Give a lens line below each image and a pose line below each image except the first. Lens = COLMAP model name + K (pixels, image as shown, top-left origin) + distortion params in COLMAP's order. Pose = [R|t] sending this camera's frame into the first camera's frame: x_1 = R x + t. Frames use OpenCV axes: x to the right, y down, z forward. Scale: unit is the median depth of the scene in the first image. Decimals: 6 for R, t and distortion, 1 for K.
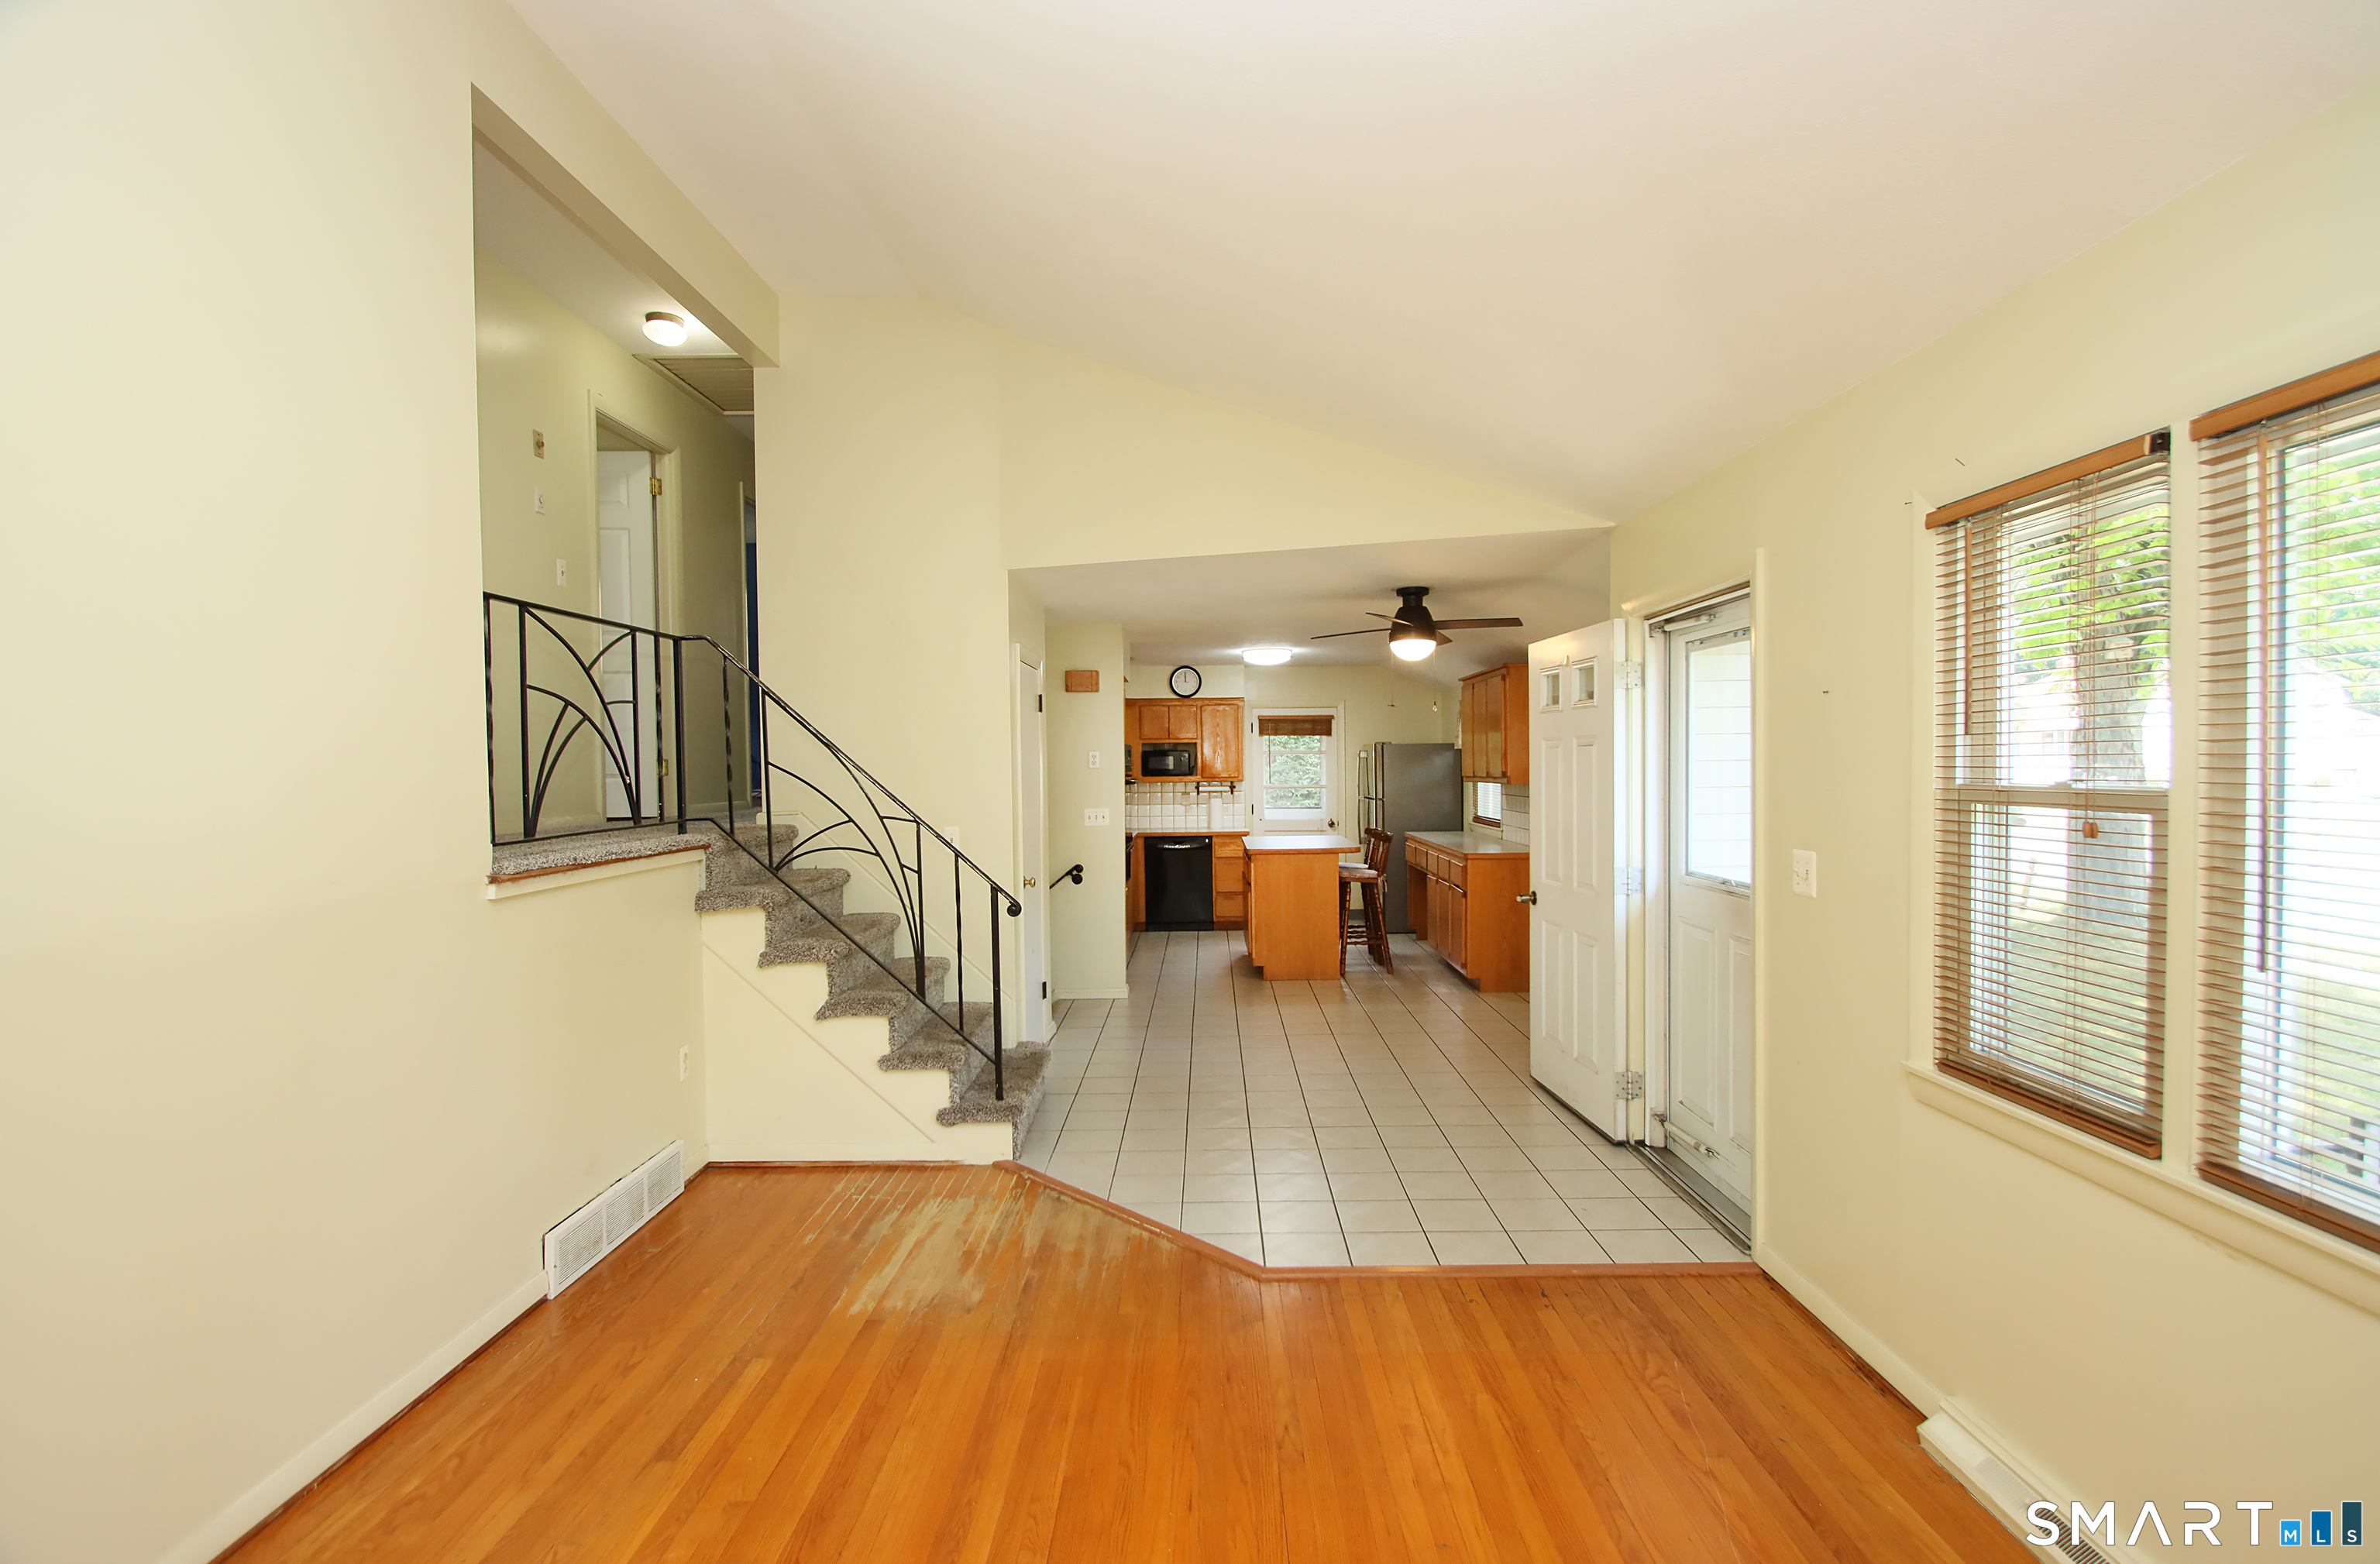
lens RADIAL K [[1072.5, 0, 1218.5], [0, 1072.5, 771.1], [0, 0, 1]] dist [0.000956, -0.010885]
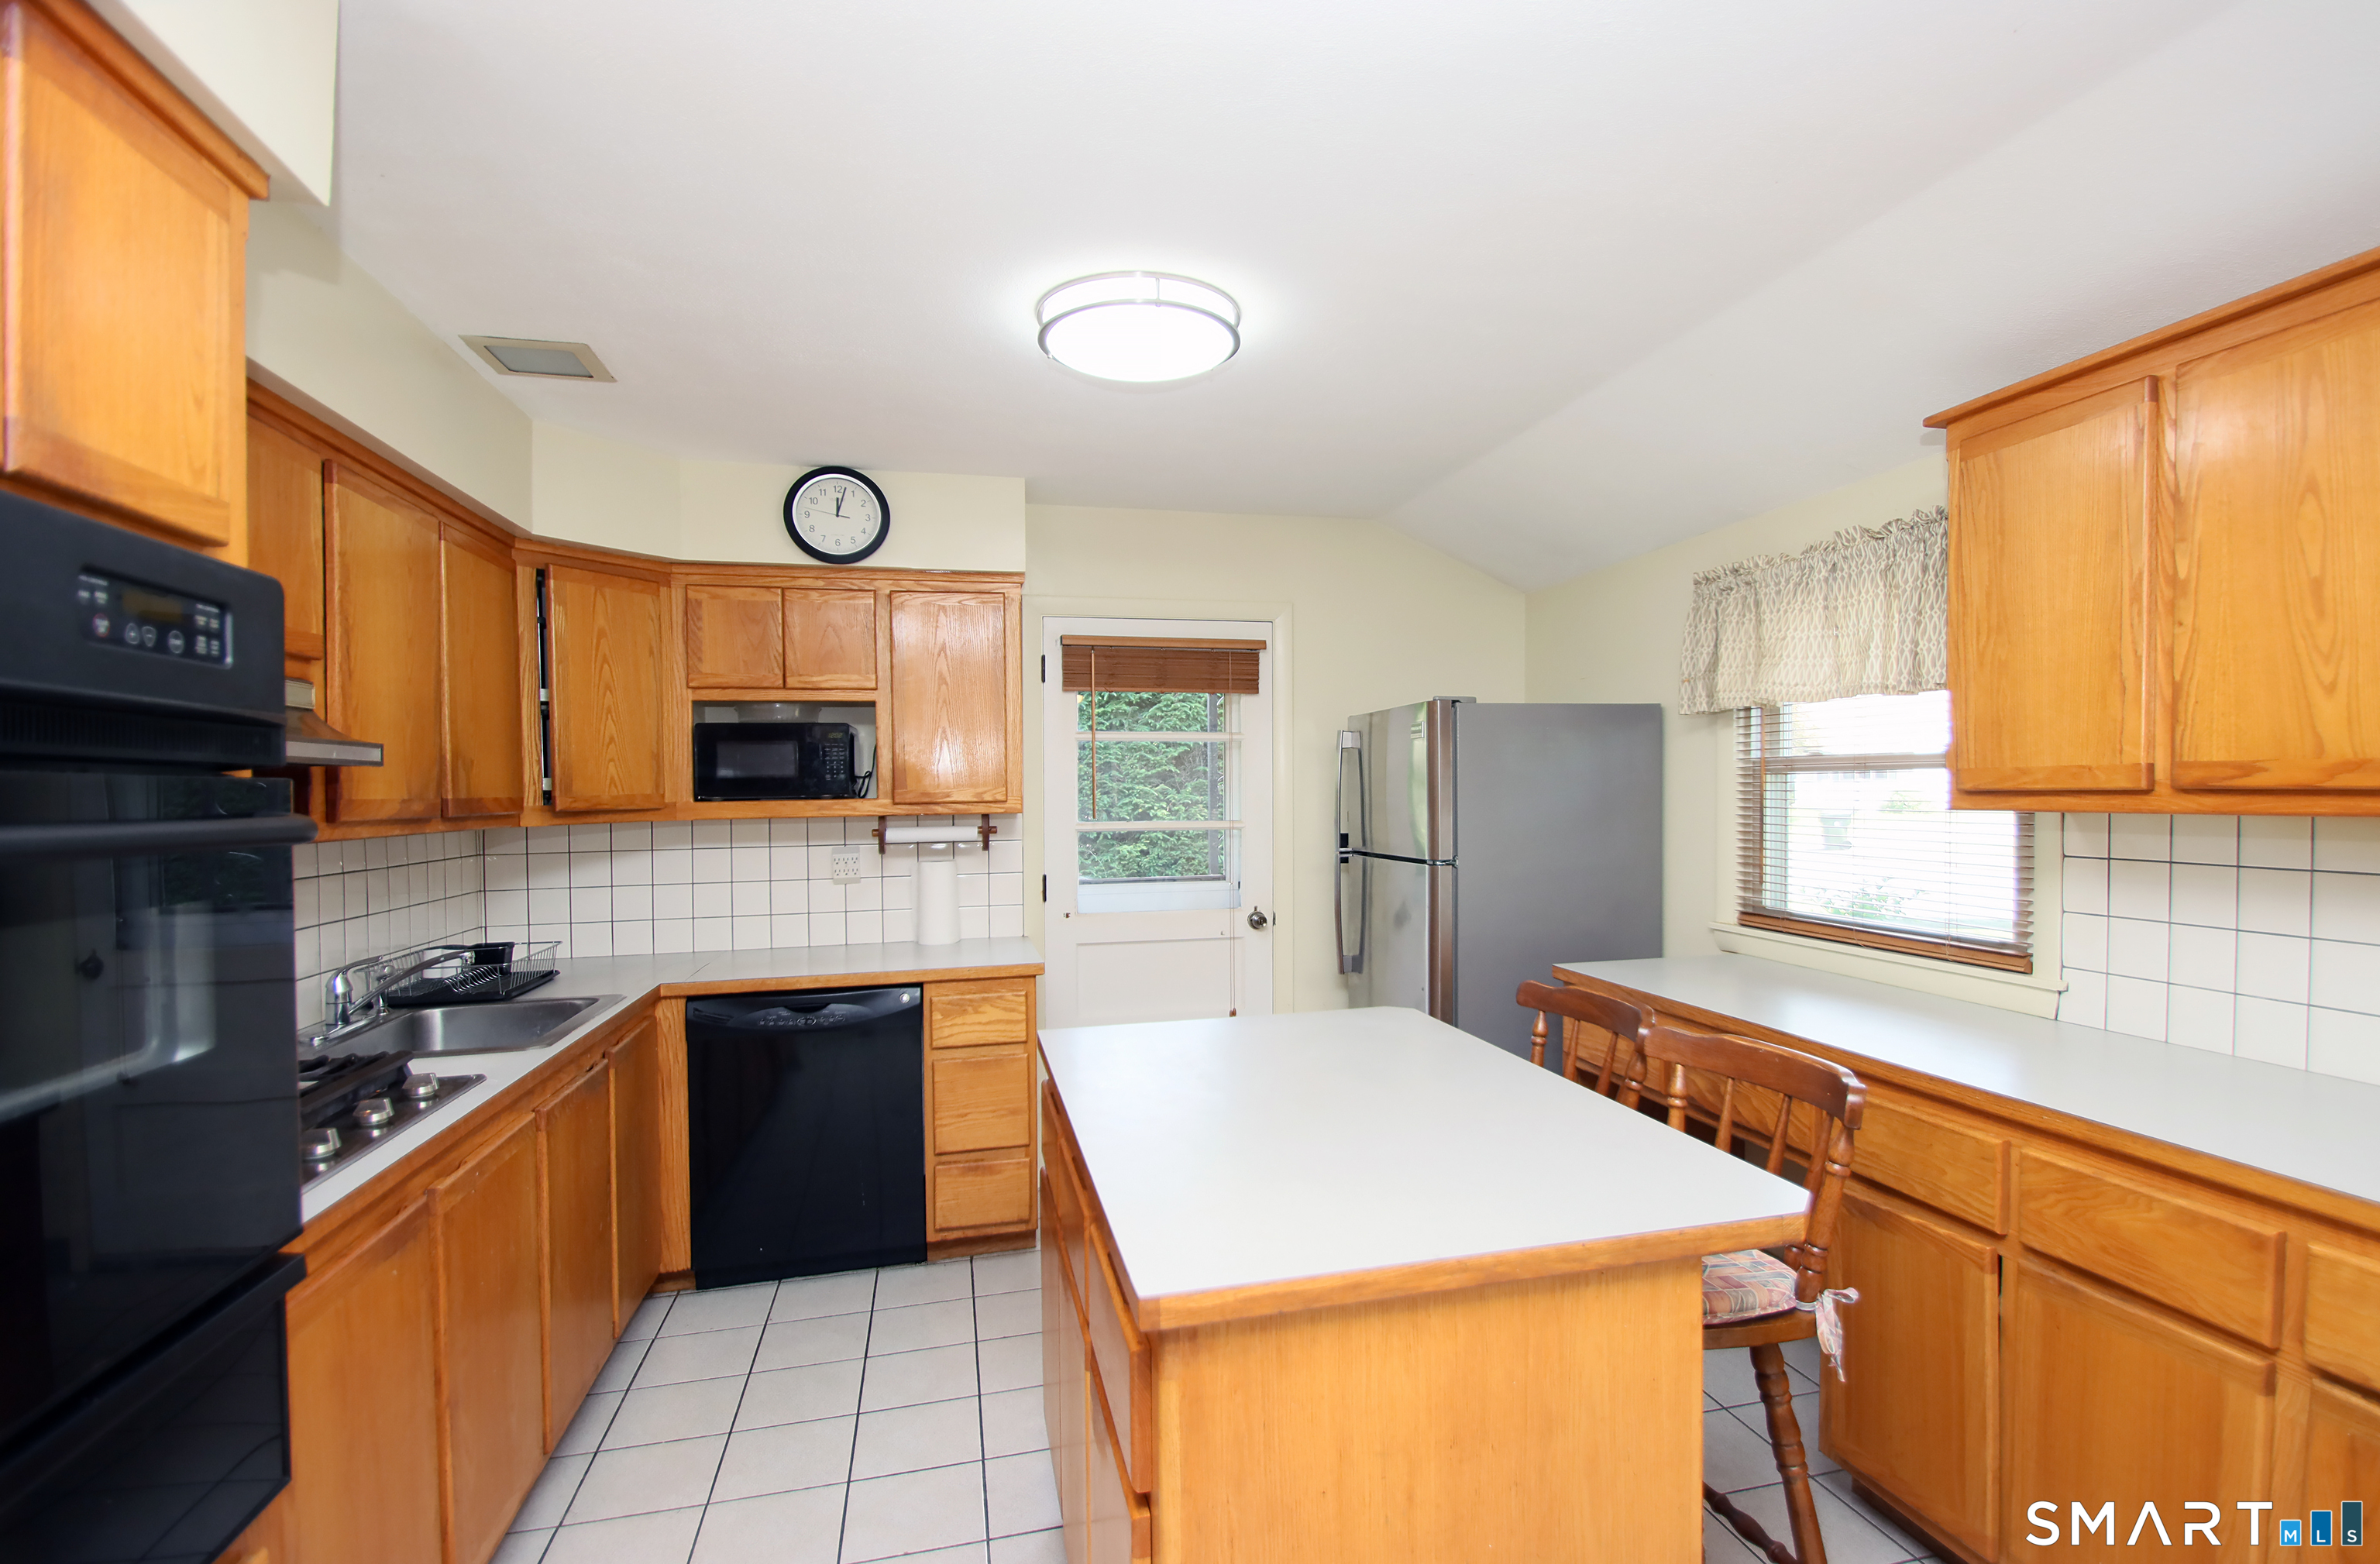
lens RADIAL K [[1250.6, 0, 1421.5], [0, 1250.6, 781.5], [0, 0, 1]] dist [0.013086, -0.019772]
pose [[0.937799, -0.002442, 0.347169, 0.003945], [0.006648, 0.999918, -0.010924, 0.004603], [-0.347114, 0.012552, 0.937739, 0.588669]]
